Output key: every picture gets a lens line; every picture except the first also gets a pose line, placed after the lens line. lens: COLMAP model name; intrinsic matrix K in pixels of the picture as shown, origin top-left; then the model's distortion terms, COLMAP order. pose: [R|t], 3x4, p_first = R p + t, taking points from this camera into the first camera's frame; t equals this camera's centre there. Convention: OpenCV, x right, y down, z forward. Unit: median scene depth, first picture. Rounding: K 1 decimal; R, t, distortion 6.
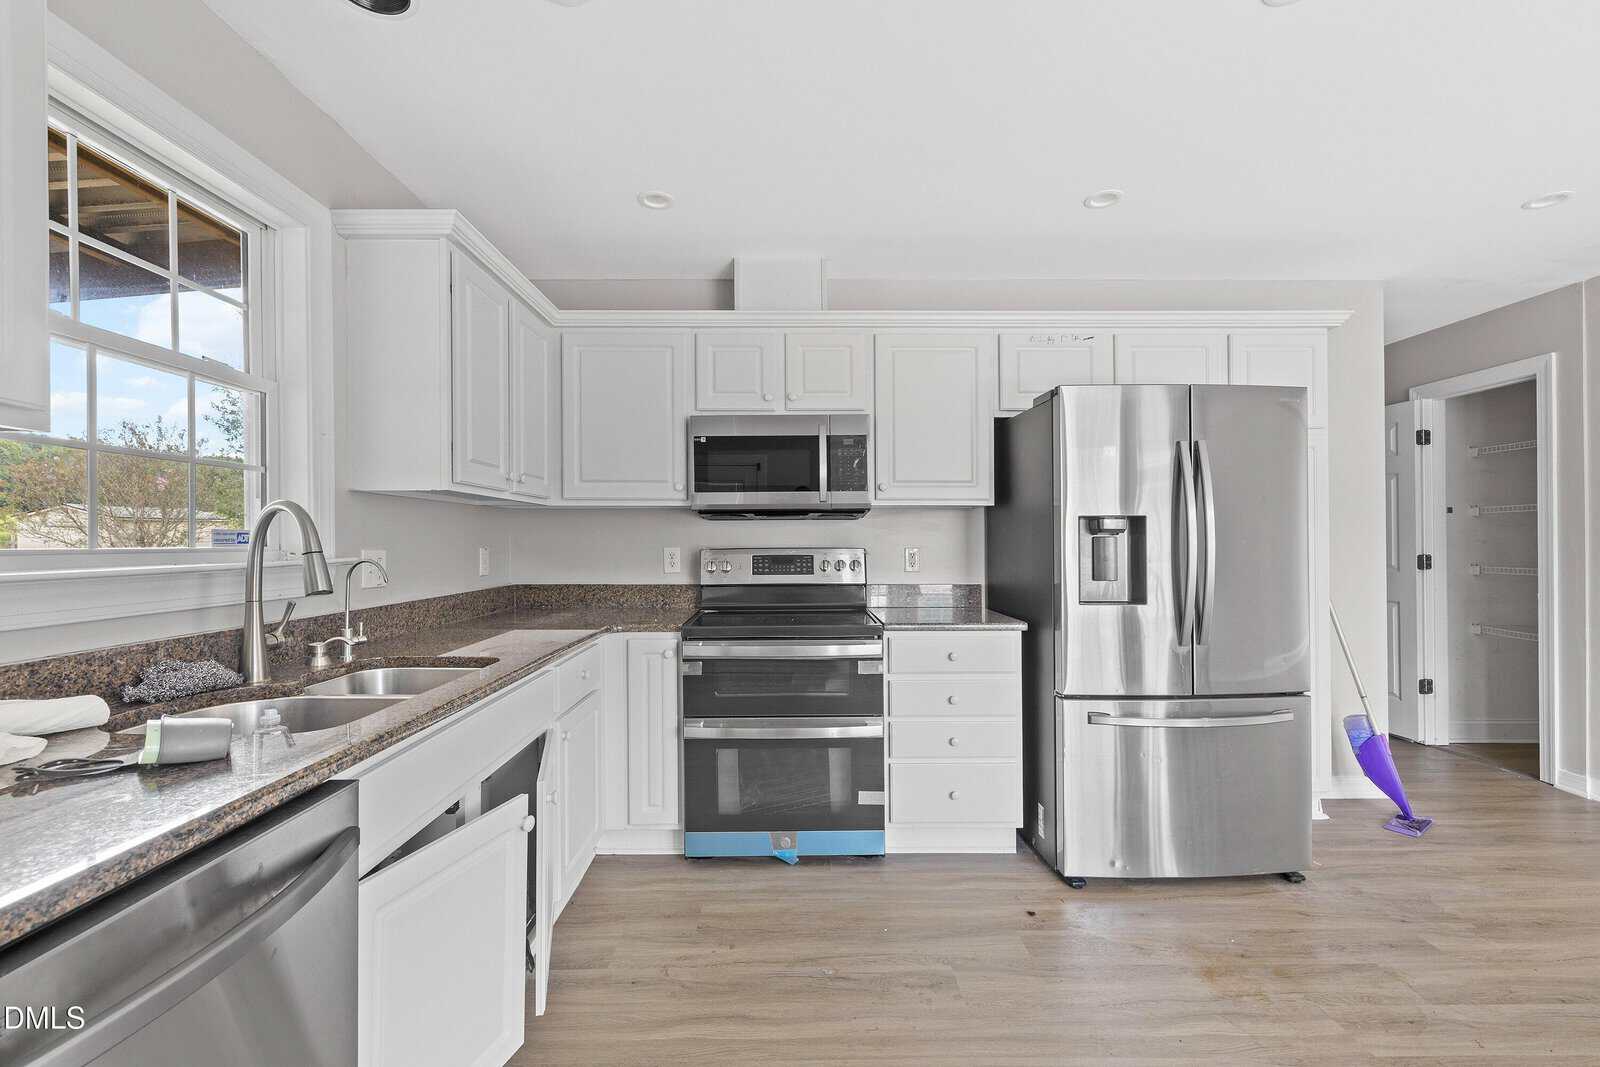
lens RADIAL K [[692.3, 0, 800.0], [0, 692.3, 533.5], [0, 0, 1]] dist [-0.000860, -0.000033]
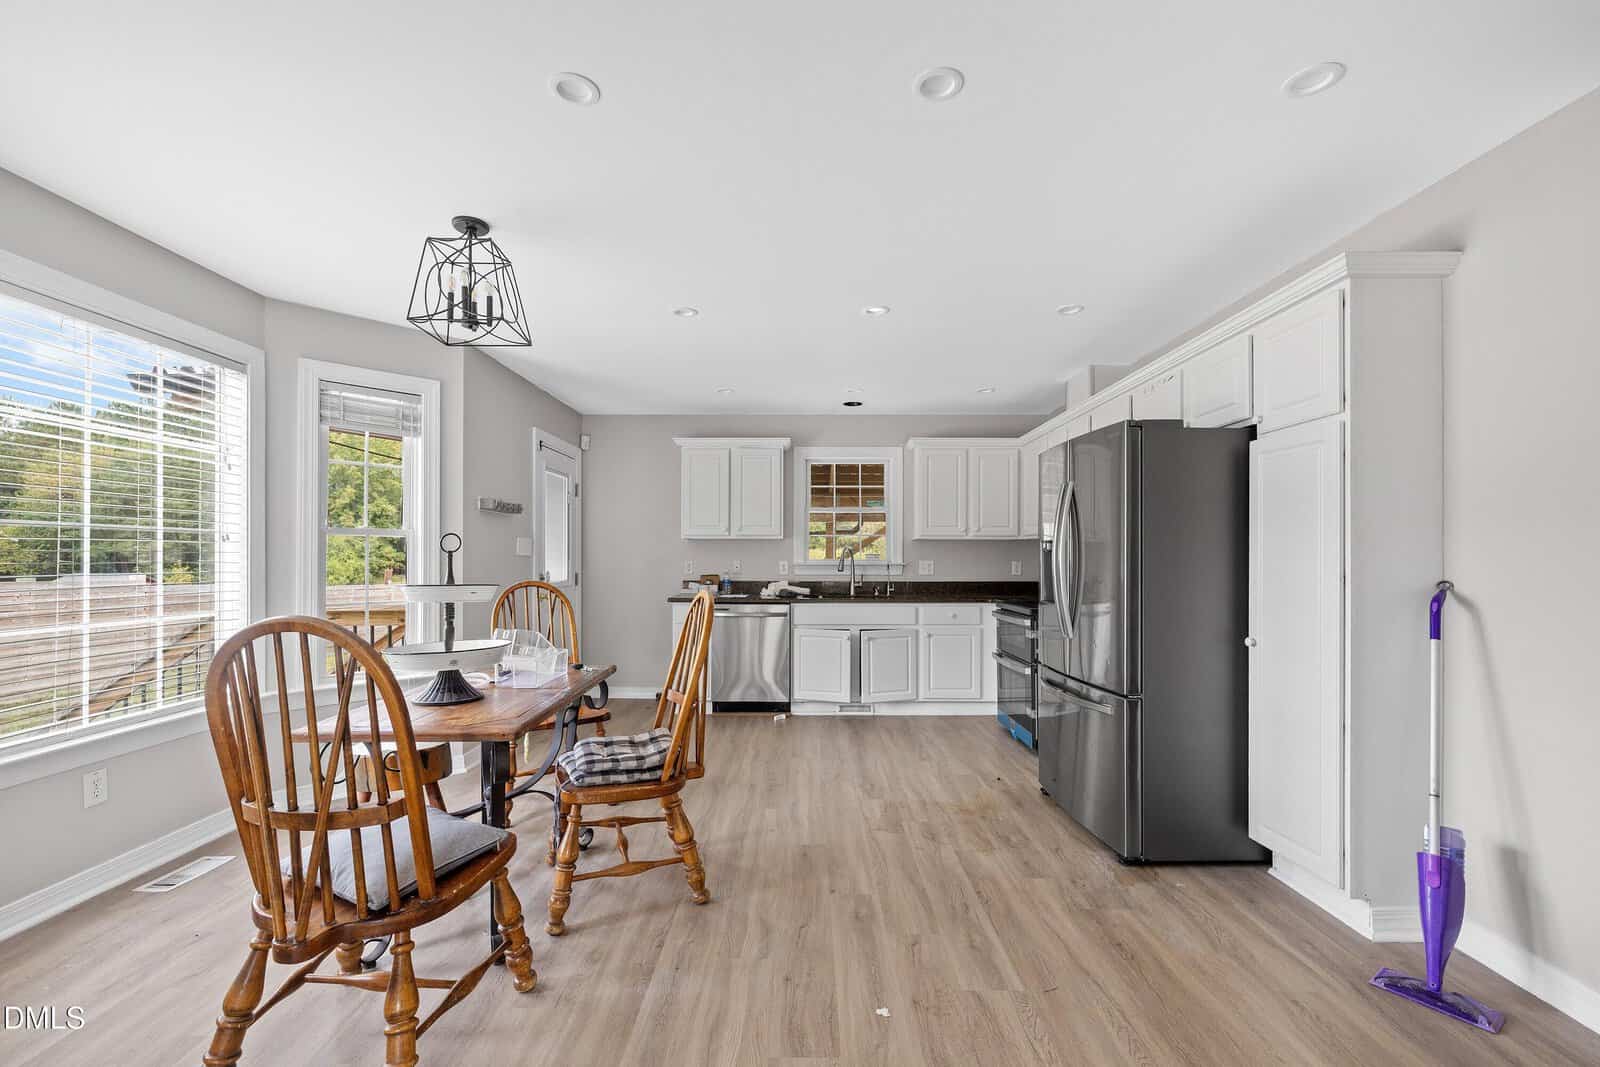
lens RADIAL K [[692.3, 0, 800.0], [0, 692.3, 533.5], [0, 0, 1]] dist [-0.000860, -0.000033]
pose [[-0.019522, -0.028461, -0.999404, 1.799767], [0.008343, 0.999555, -0.028628, -0.008051], [0.999775, -0.008897, -0.019275, 0.479596]]
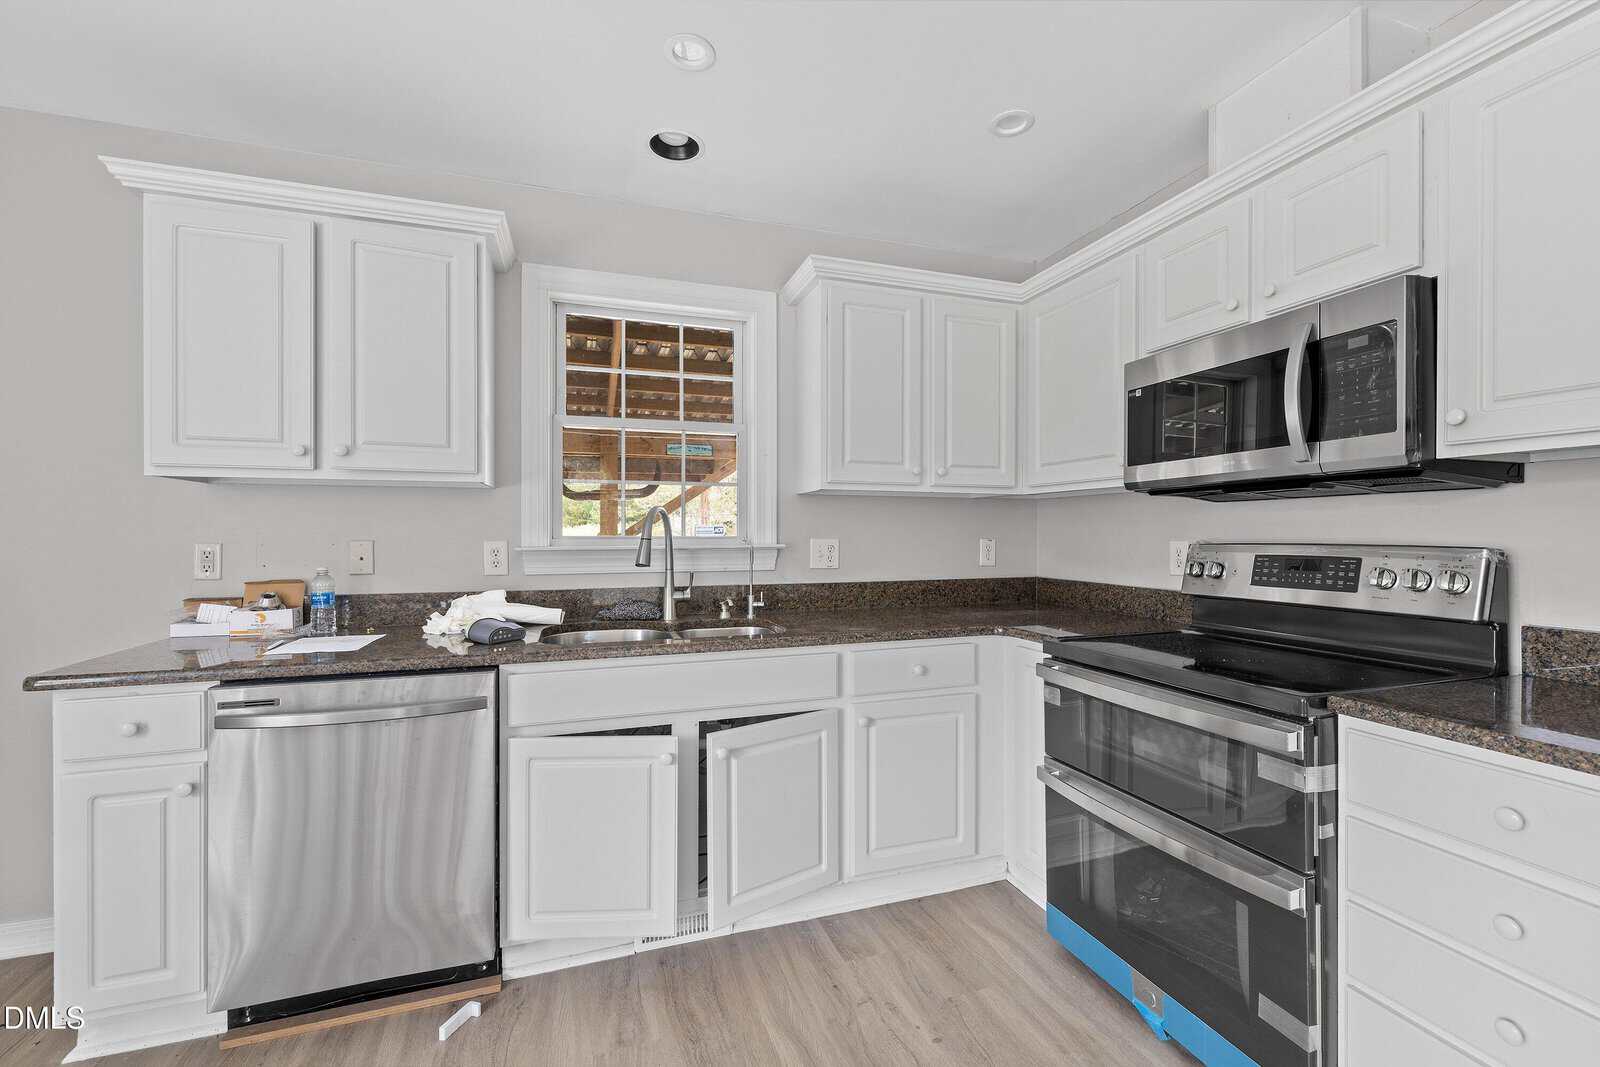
lens RADIAL K [[667.5, 0, 800.0], [0, 667.5, 533.5], [0, 0, 1]] dist [-0.001376, -0.000209]
pose [[0.309798, 0.001516, -0.950801, 0.466267], [0.009635, 0.999942, 0.004734, 0.005991], [0.950754, -0.010627, 0.309765, 0.493435]]
